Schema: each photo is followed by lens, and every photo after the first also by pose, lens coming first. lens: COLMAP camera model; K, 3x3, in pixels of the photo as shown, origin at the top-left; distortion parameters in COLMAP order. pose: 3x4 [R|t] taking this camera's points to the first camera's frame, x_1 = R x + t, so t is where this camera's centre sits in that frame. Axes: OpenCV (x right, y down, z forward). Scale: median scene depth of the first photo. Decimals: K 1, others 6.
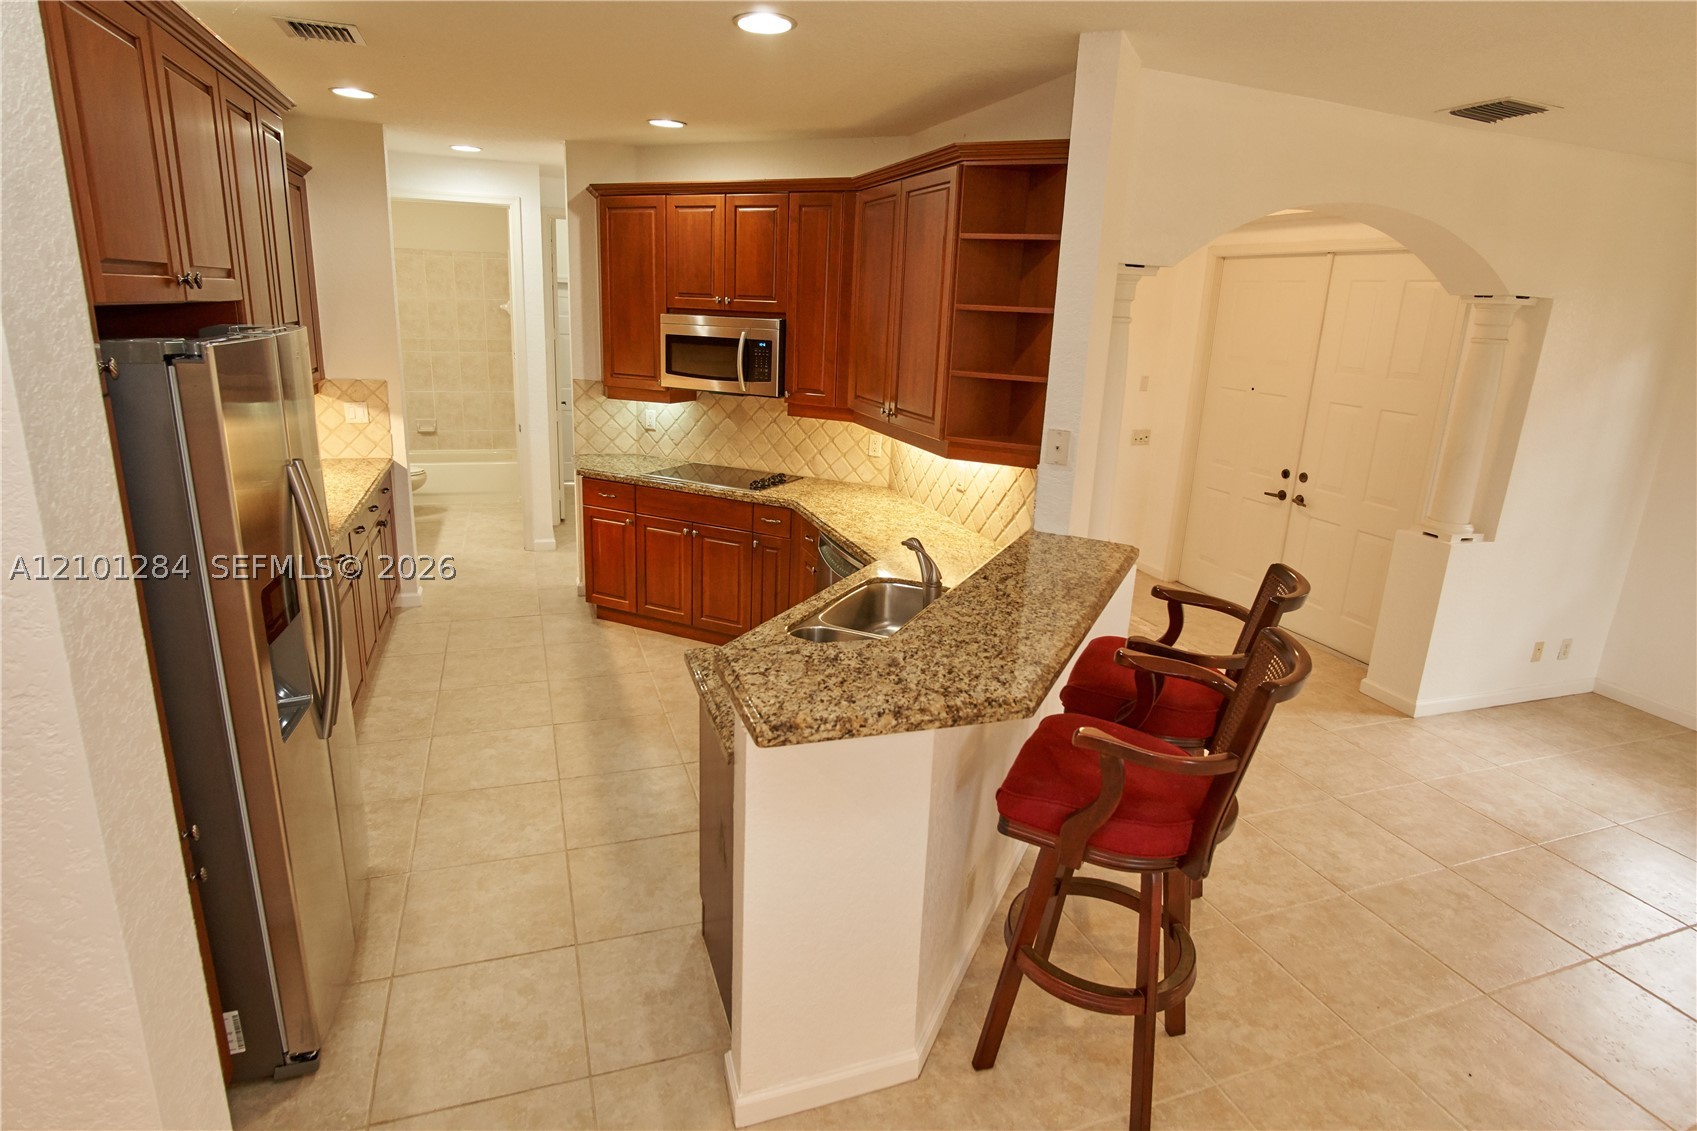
lens RADIAL K [[903.3, 0, 847.6], [0, 903.3, 553.5], [0, 0, 1]] dist [-0.033822, 0.009345]
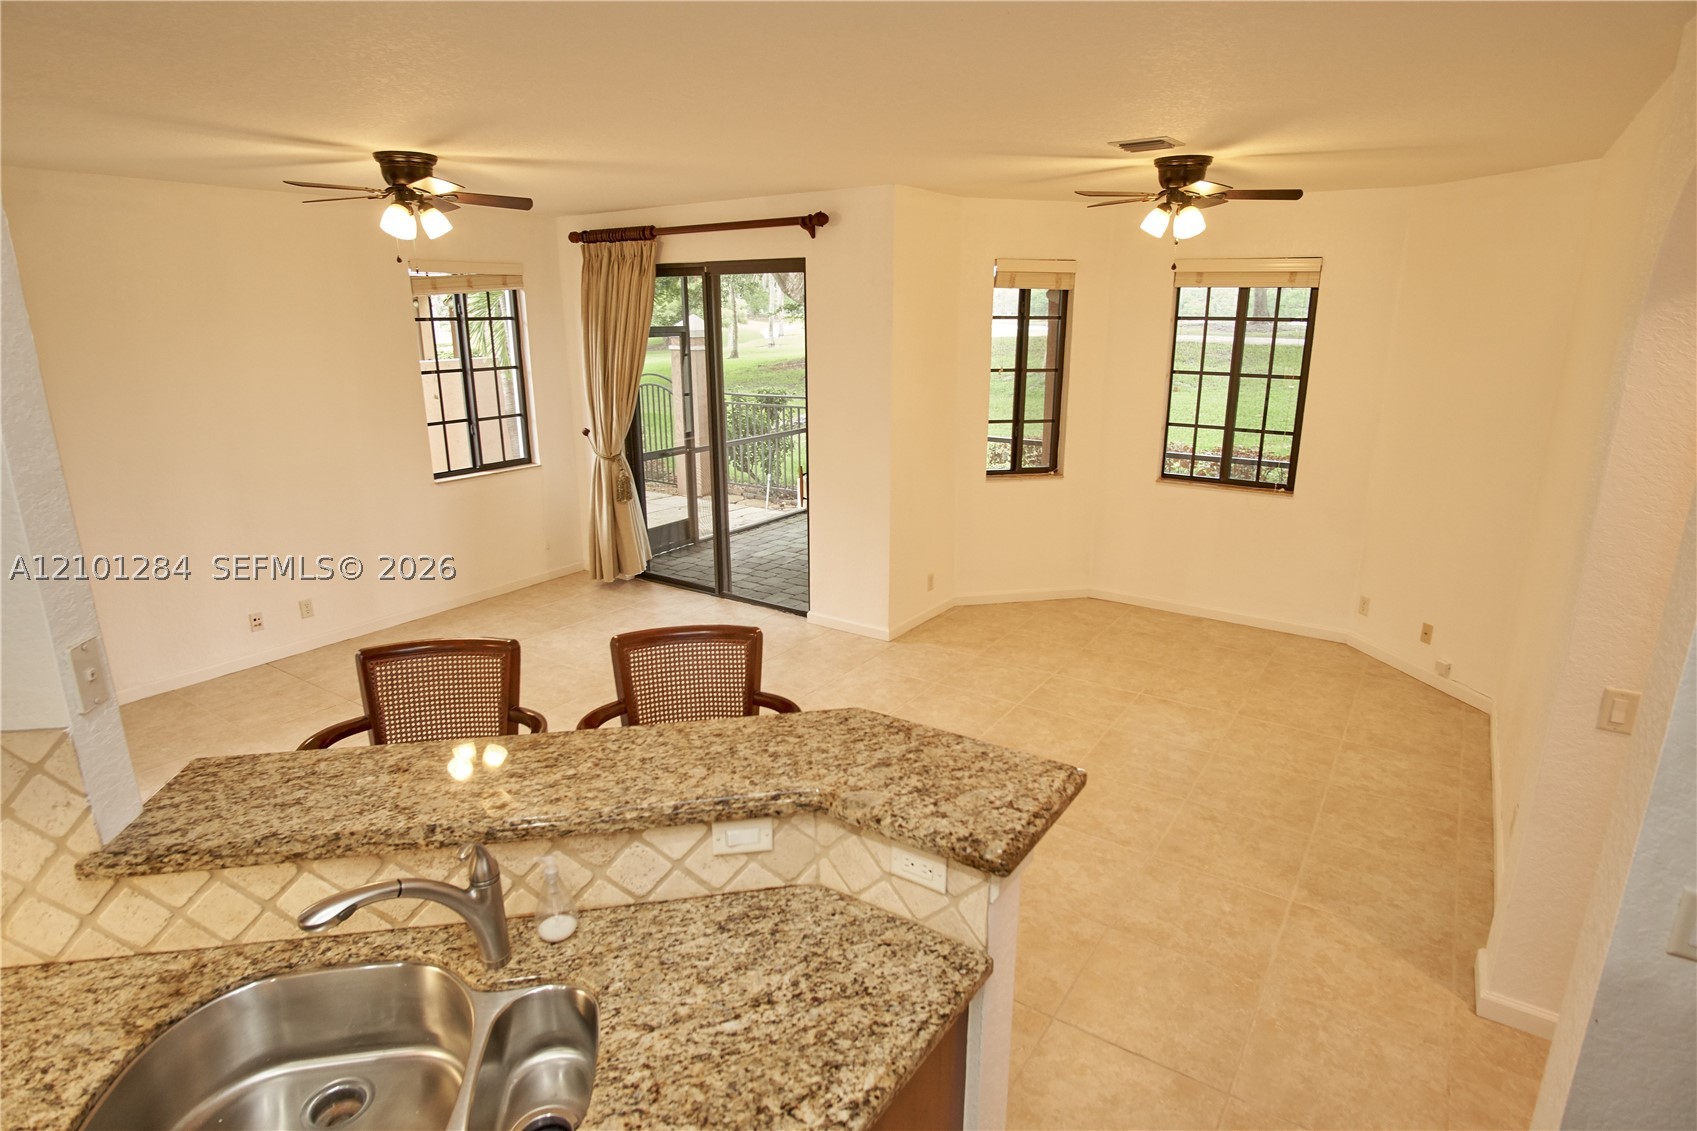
lens RADIAL K [[903.3, 0, 847.6], [0, 903.3, 553.5], [0, 0, 1]] dist [-0.033822, 0.009345]
pose [[-0.586702, -0.255957, 0.768289, -0.293001], [0.187699, 0.879916, 0.436482, -0.241960], [-0.787750, 0.400292, -0.468205, 0.669072]]
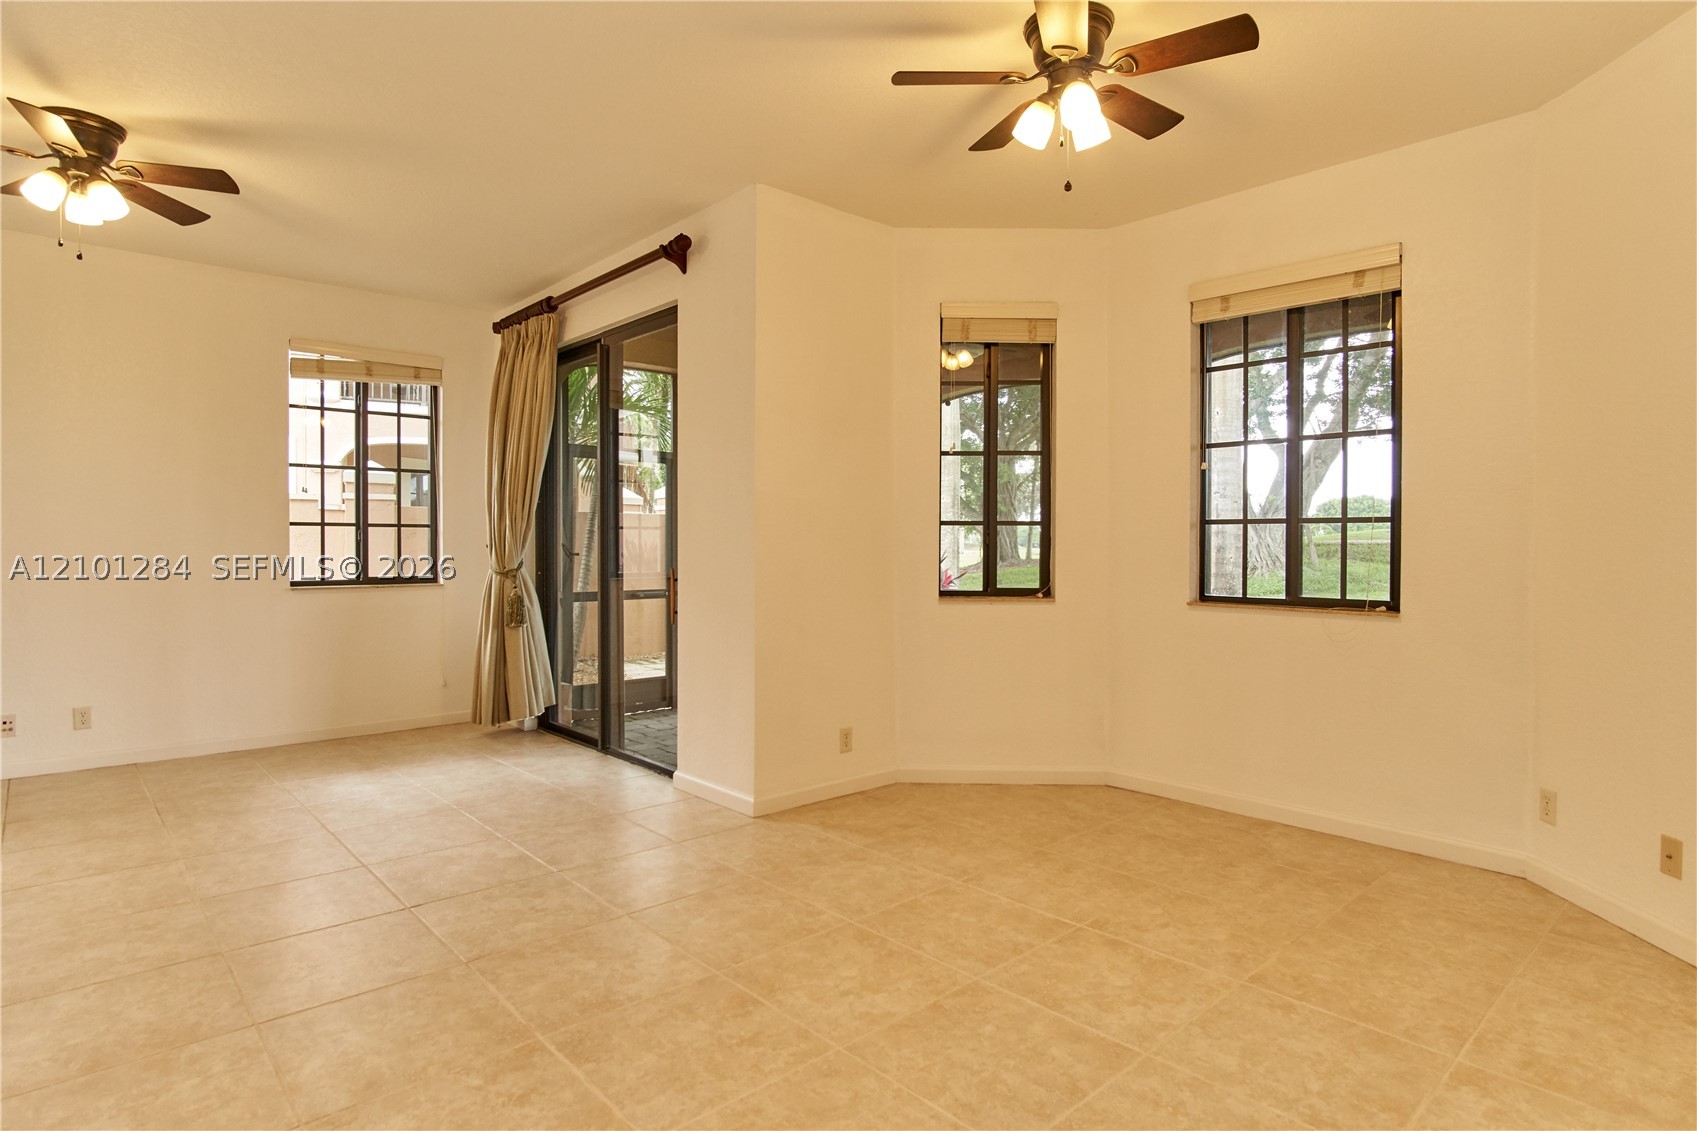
lens RADIAL K [[903.3, 0, 847.6], [0, 903.3, 553.5], [0, 0, 1]] dist [-0.033822, 0.009345]
pose [[-0.385576, -0.058243, 0.920836, -0.178249], [0.222383, 0.962719, 0.154009, 0.121332], [-0.895476, 0.264160, -0.358249, 0.181226]]
